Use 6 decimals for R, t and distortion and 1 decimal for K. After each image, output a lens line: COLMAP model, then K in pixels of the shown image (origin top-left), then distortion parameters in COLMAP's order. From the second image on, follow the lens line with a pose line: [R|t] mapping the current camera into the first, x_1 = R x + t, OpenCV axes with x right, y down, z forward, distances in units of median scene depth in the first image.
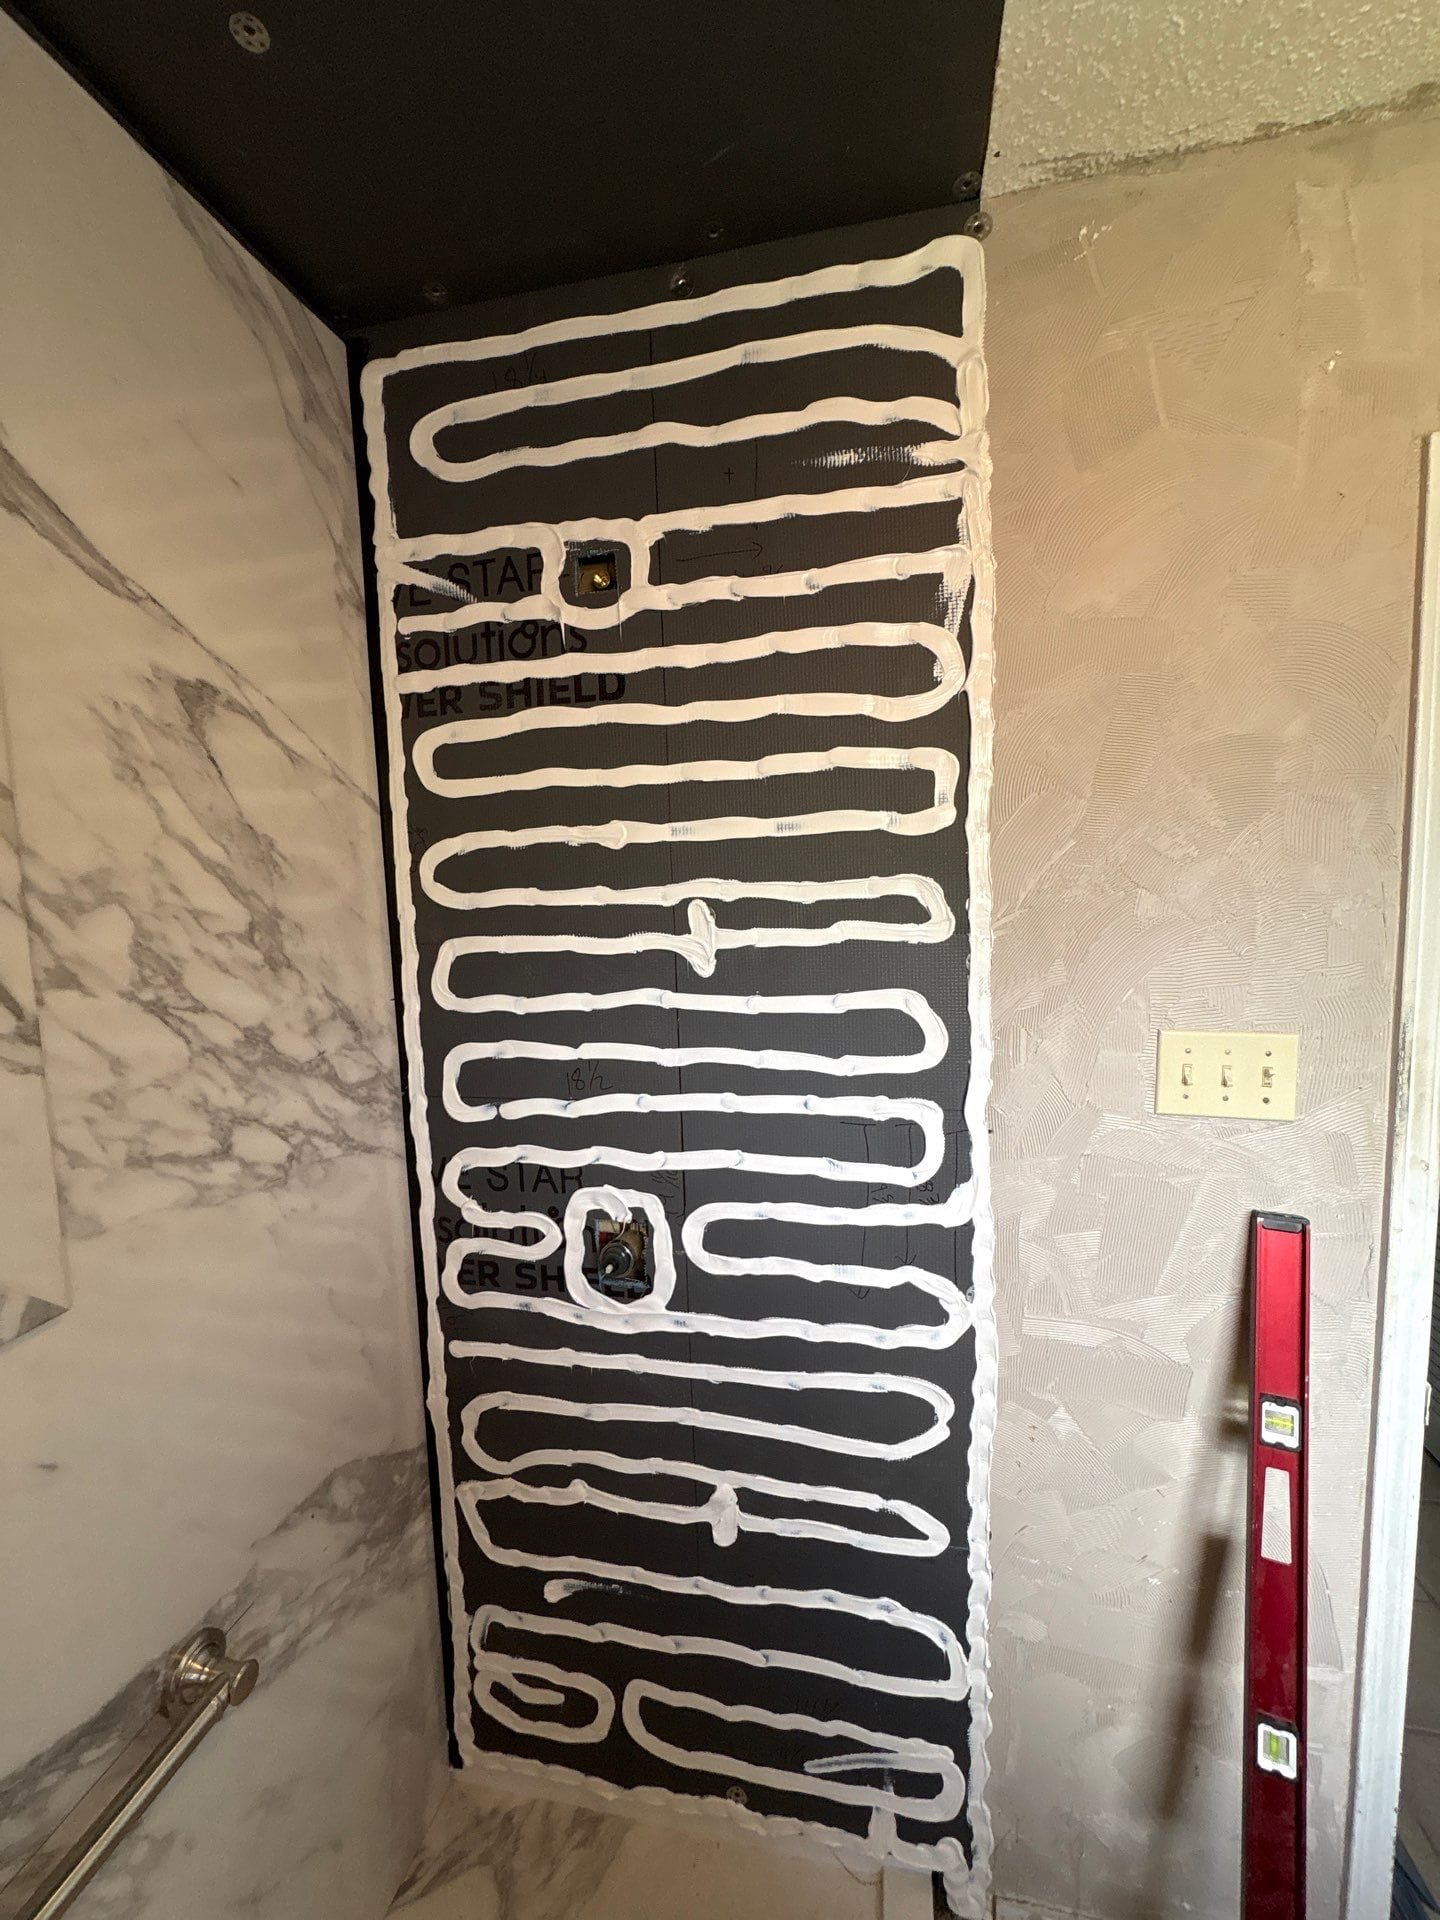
lens RADIAL K [[777.5, 0, 724.2], [0, 777.5, 964.3], [0, 0, 1]] dist [-0.000182, -0.000082]
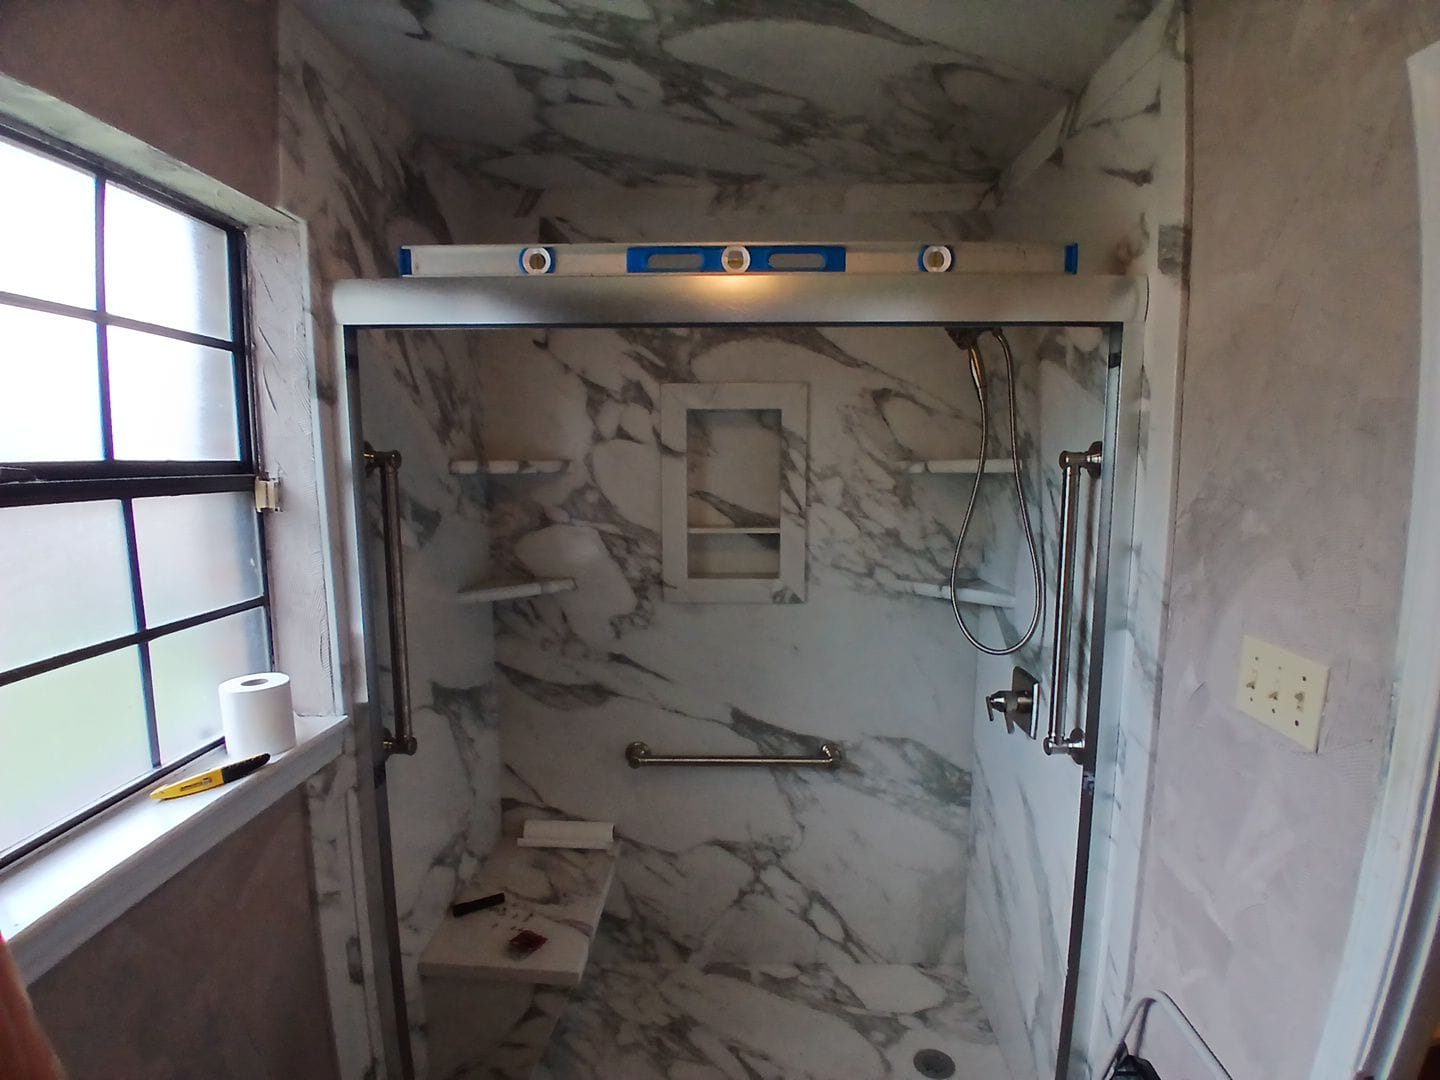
lens RADIAL K [[732.2, 0, 722.6], [0, 732.2, 549.2], [0, 0, 1]] dist [0.000412, -0.045486]
pose [[0.176855, 0.147303, -0.973152, 1.611091], [-0.099195, 0.986370, 0.131277, -0.109244], [0.979226, 0.073315, 0.189056, 0.076751]]
